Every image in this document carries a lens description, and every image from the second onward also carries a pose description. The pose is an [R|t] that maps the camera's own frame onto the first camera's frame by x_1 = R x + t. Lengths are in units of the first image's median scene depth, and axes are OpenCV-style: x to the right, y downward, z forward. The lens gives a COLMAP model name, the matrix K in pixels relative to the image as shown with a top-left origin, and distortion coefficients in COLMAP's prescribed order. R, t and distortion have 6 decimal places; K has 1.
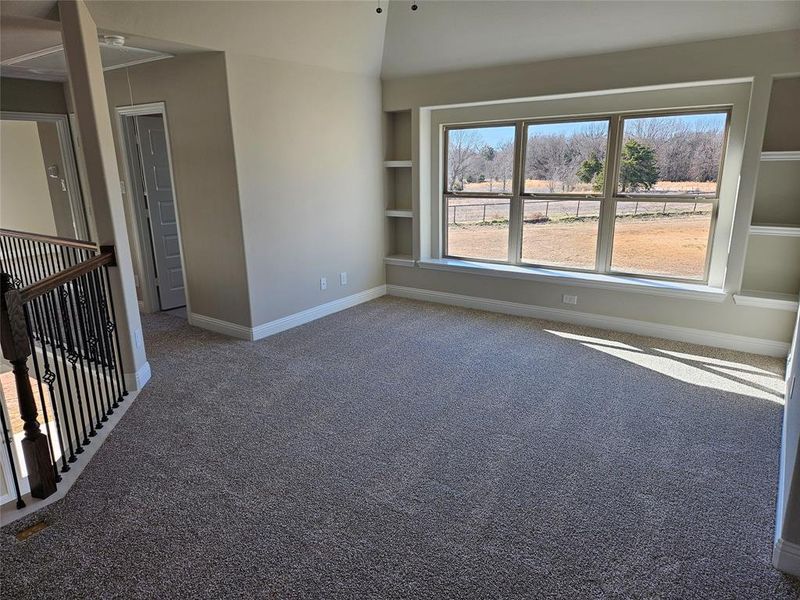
lens RADIAL K [[536.8, 0, 394.2], [0, 536.8, 304.2], [0, 0, 1]] dist [0.060226, -0.023473]
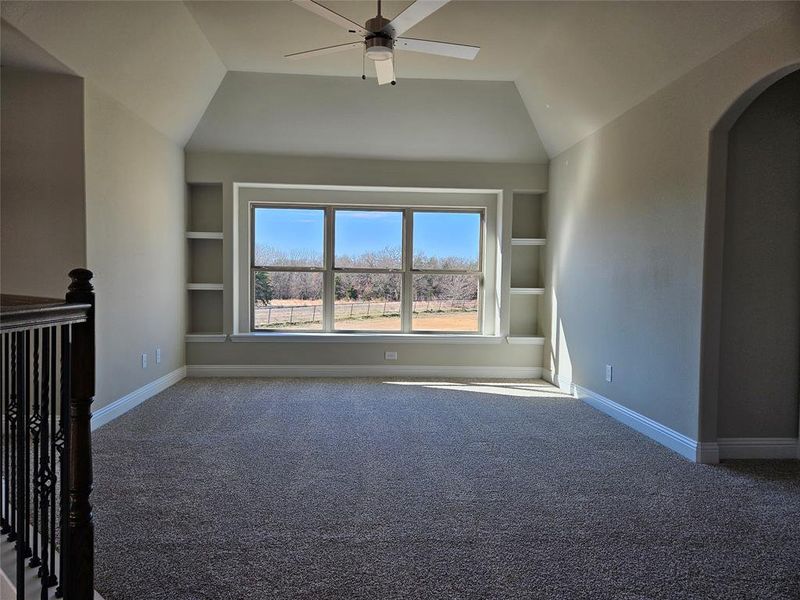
lens RADIAL K [[536.8, 0, 392.8], [0, 536.8, 298.1], [0, 0, 1]] dist [0.060226, -0.023473]
pose [[0.770696, 0.008216, 0.637150, -0.365538], [0.136357, 0.974628, -0.177505, 0.068327], [-0.622443, 0.223682, 0.750021, 0.102295]]
